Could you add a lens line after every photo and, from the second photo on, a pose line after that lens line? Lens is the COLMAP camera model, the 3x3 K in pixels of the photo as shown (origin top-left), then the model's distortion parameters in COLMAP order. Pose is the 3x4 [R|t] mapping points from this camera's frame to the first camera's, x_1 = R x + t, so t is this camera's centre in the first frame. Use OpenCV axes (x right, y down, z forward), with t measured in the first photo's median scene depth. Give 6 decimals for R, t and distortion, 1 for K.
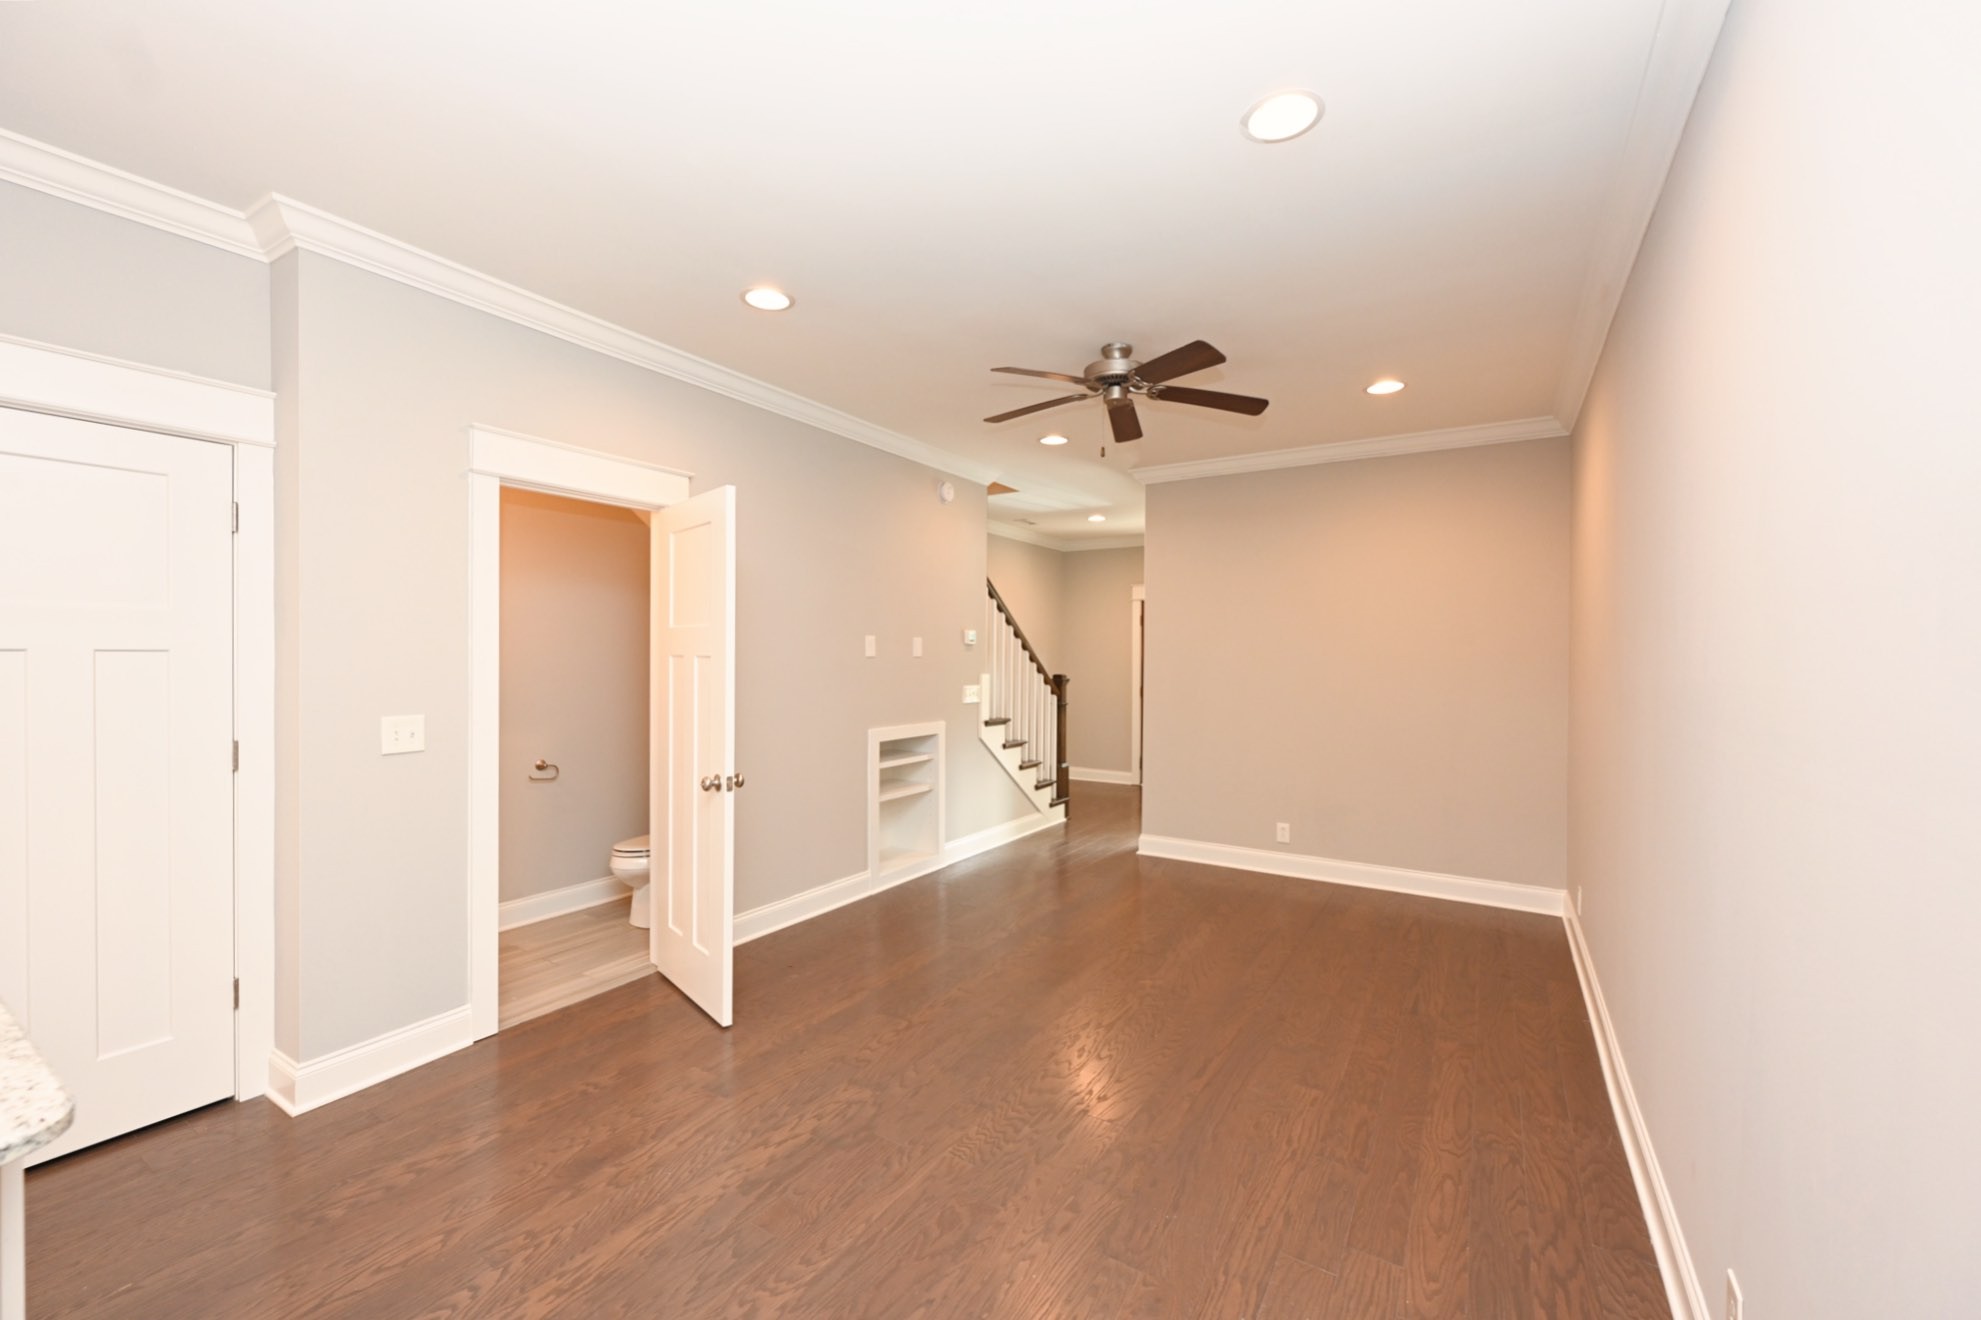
lens RADIAL K [[794.7, 0, 975.9], [0, 794.7, 666.5], [0, 0, 1]] dist [0.000261, 0.000257]
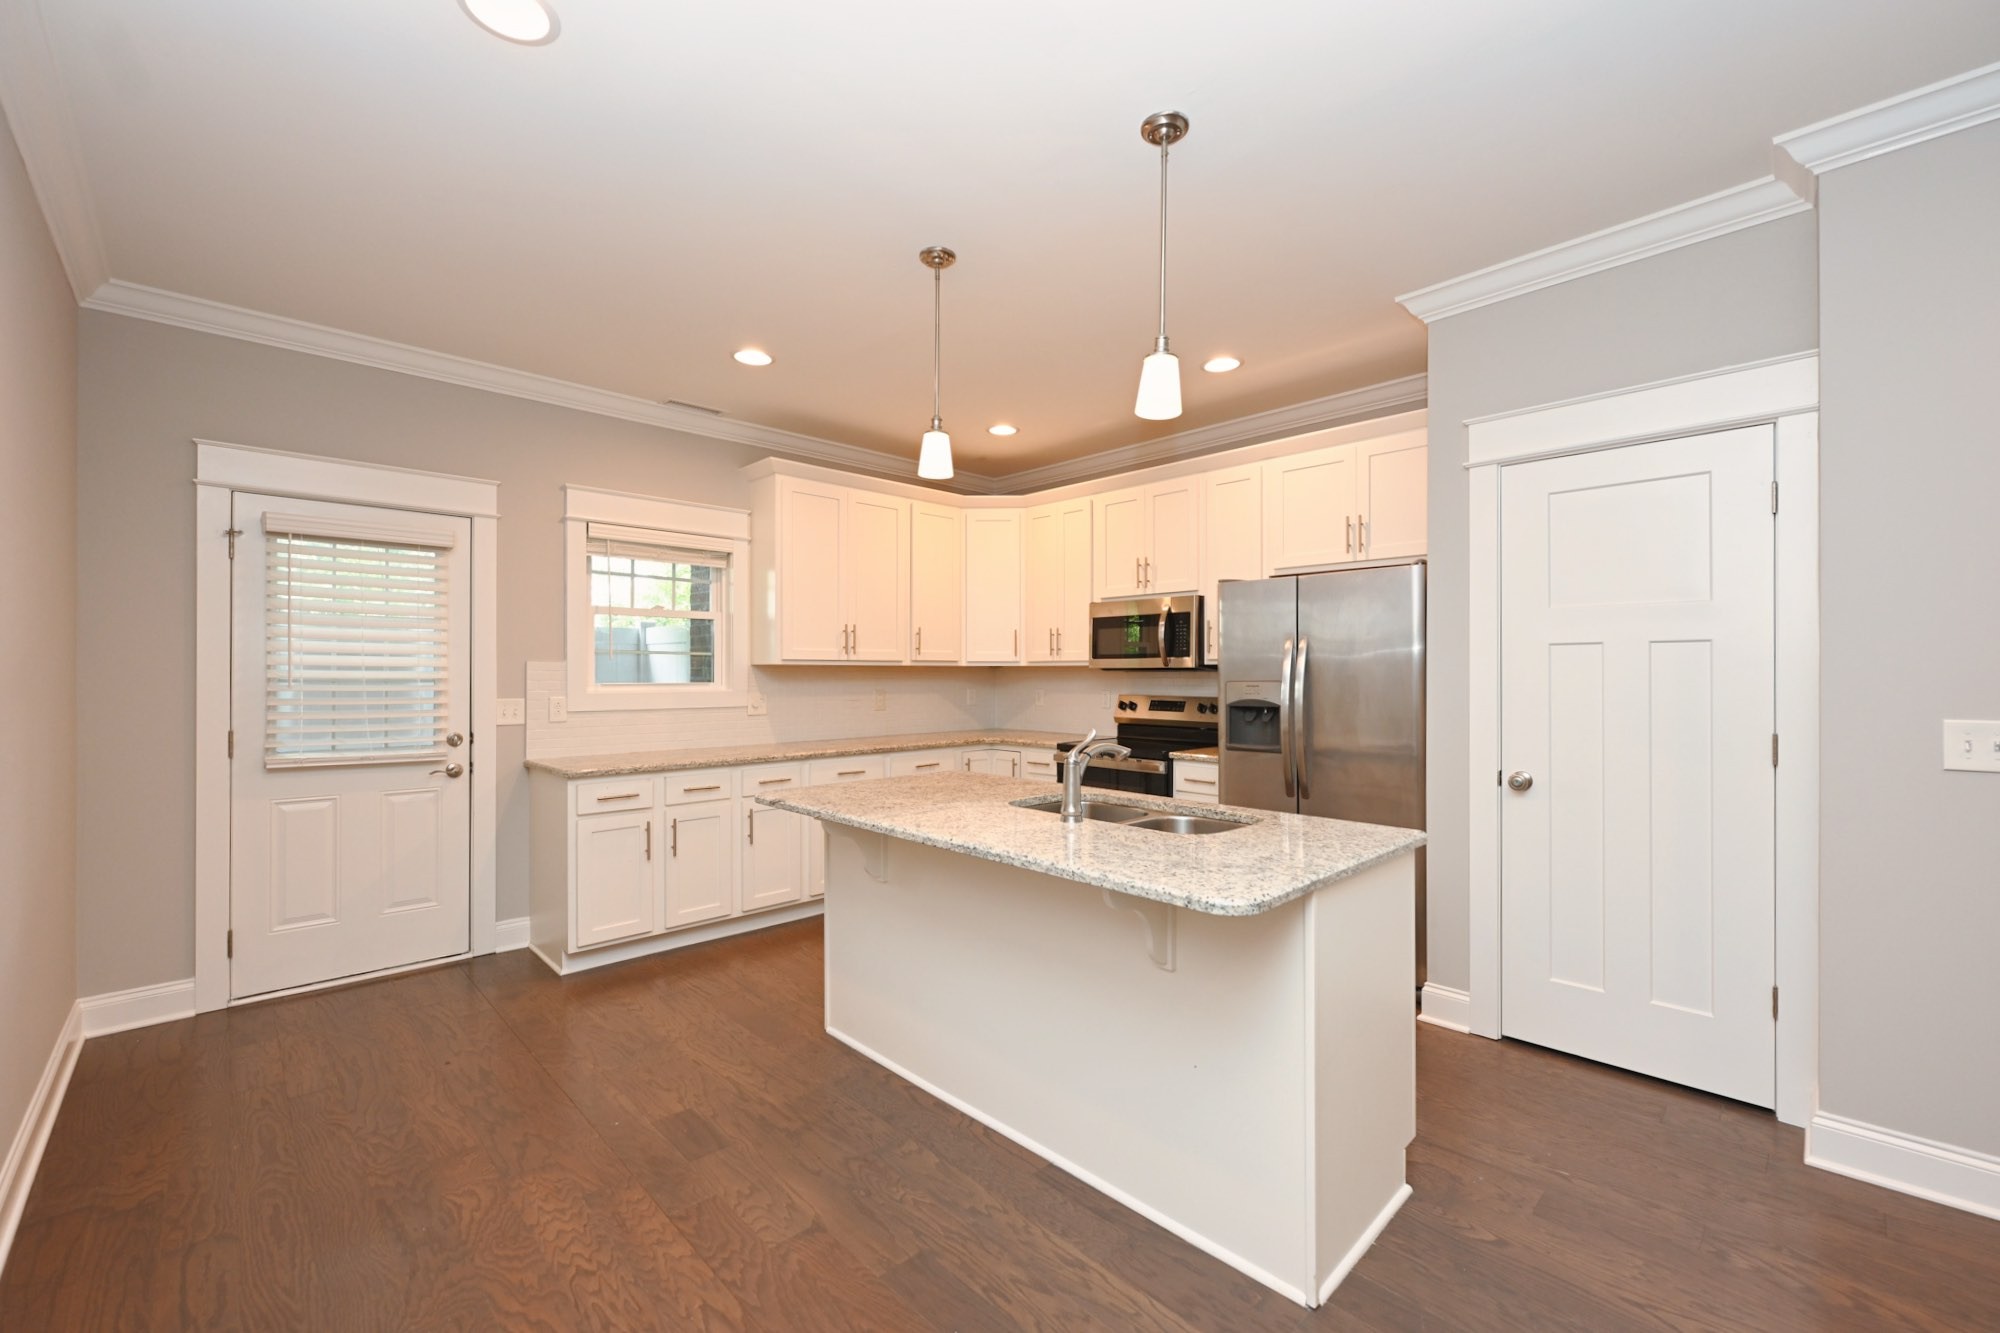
lens RADIAL K [[807.8, 0, 1002.2], [0, 807.8, 675.1], [0, 0, 1]] dist [-0.000182, 0.000132]
pose [[-0.220139, -0.002039, -0.975466, 0.185794], [-0.013446, 0.999909, 0.000944, 0.031029], [0.975376, 0.013324, -0.220146, 0.280471]]
